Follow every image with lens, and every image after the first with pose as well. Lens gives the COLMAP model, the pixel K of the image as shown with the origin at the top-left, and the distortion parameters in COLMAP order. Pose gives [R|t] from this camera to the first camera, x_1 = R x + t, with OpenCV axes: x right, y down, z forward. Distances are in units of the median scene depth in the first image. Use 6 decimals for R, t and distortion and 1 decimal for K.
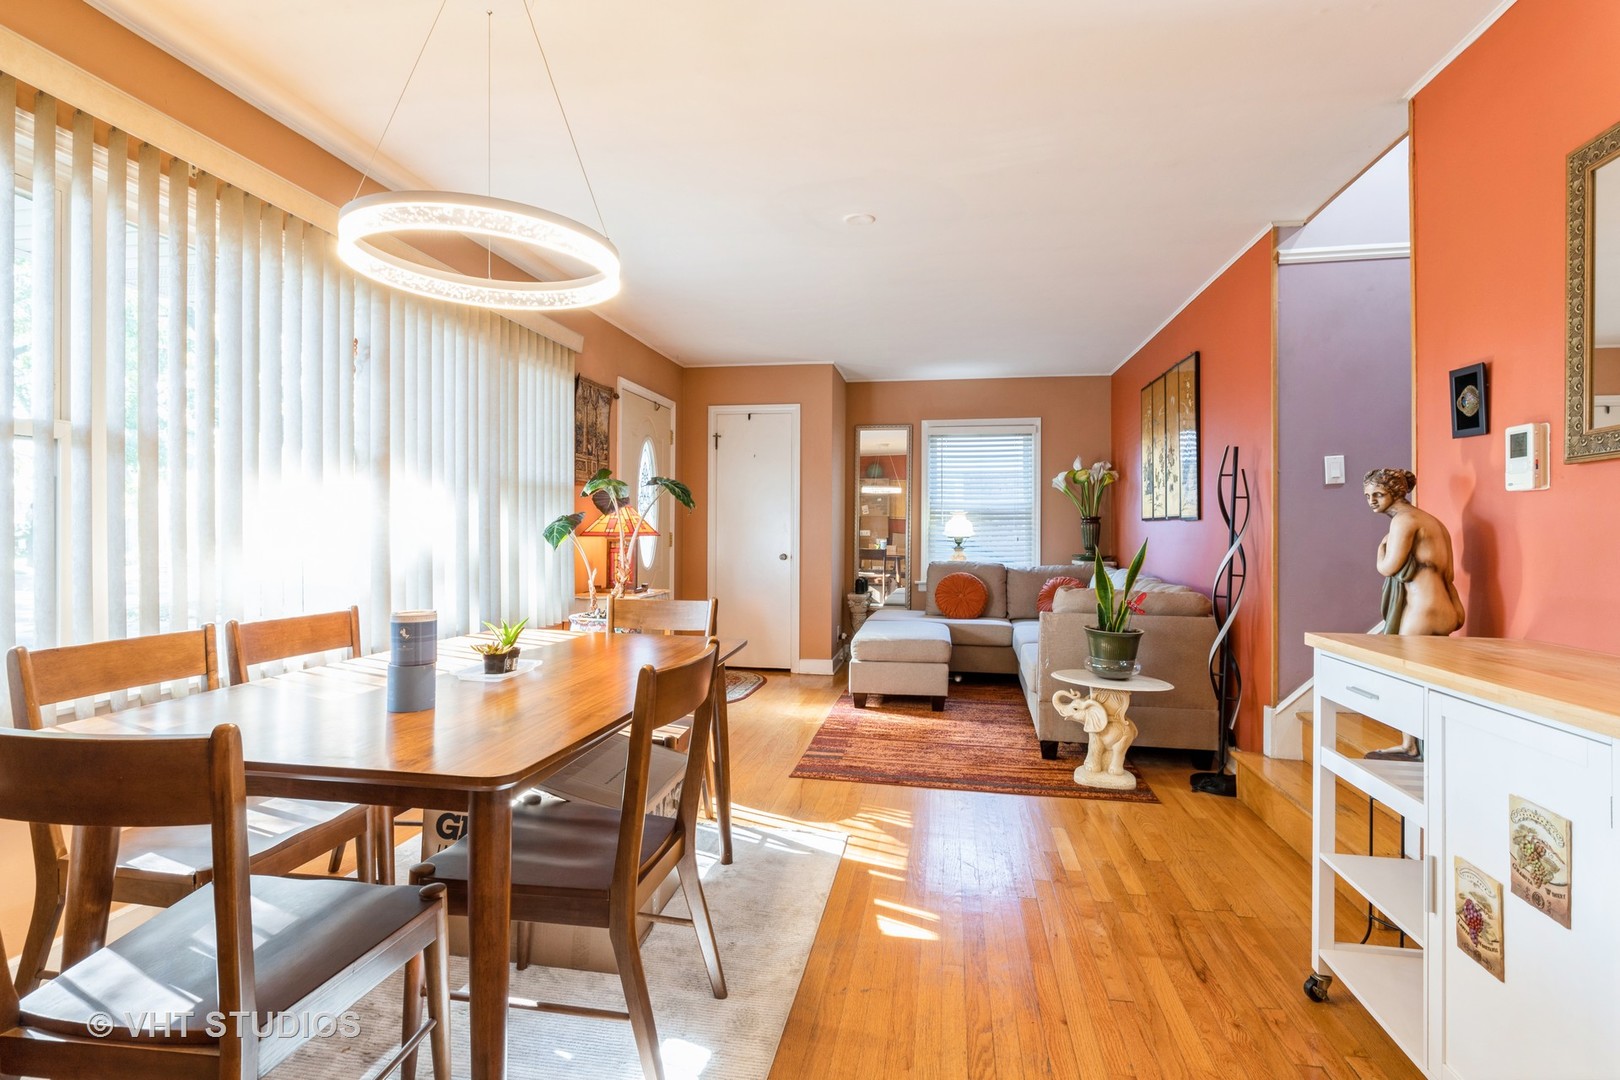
lens RADIAL K [[789.0, 0, 810.9], [0, 789.0, 536.4], [0, 0, 1]] dist [-0.000272, 0.001018]
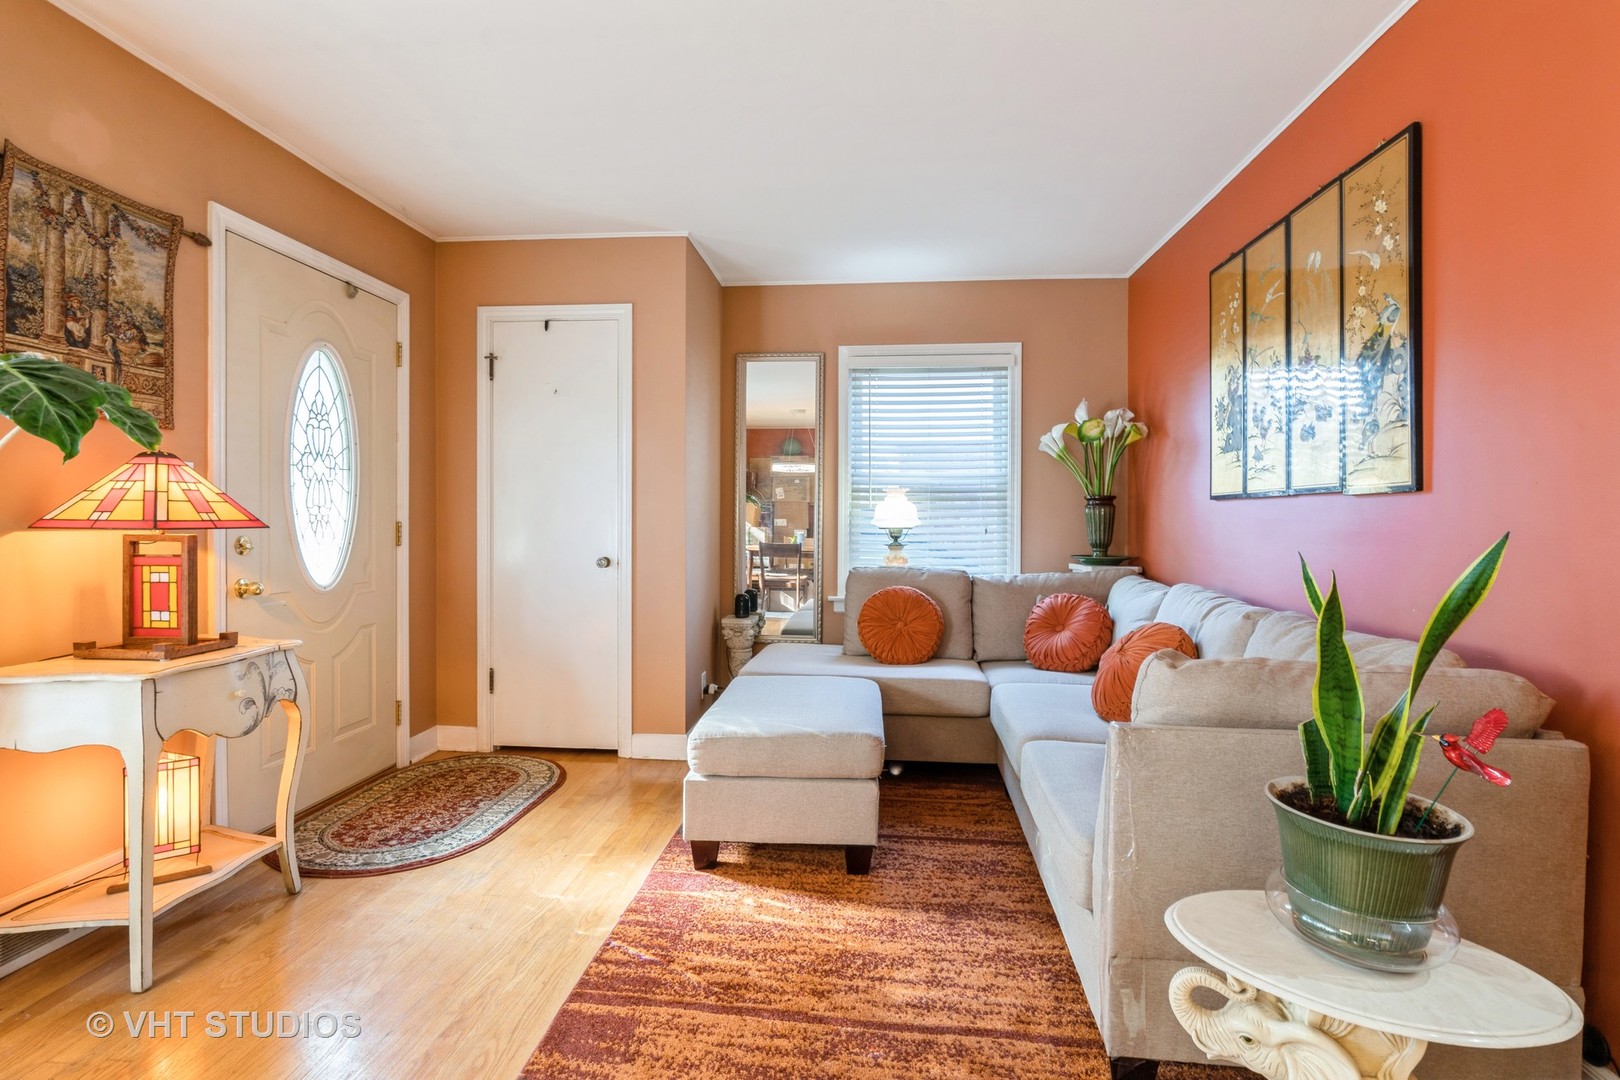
lens RADIAL K [[789.0, 0, 804.9], [0, 789.0, 534.3], [0, 0, 1]] dist [-0.000272, 0.001018]
pose [[0.997110, -0.002782, 0.075923, 0.069242], [0.002017, 0.999946, 0.010146, -0.000775], [-0.075947, -0.009964, 0.997062, 0.389343]]
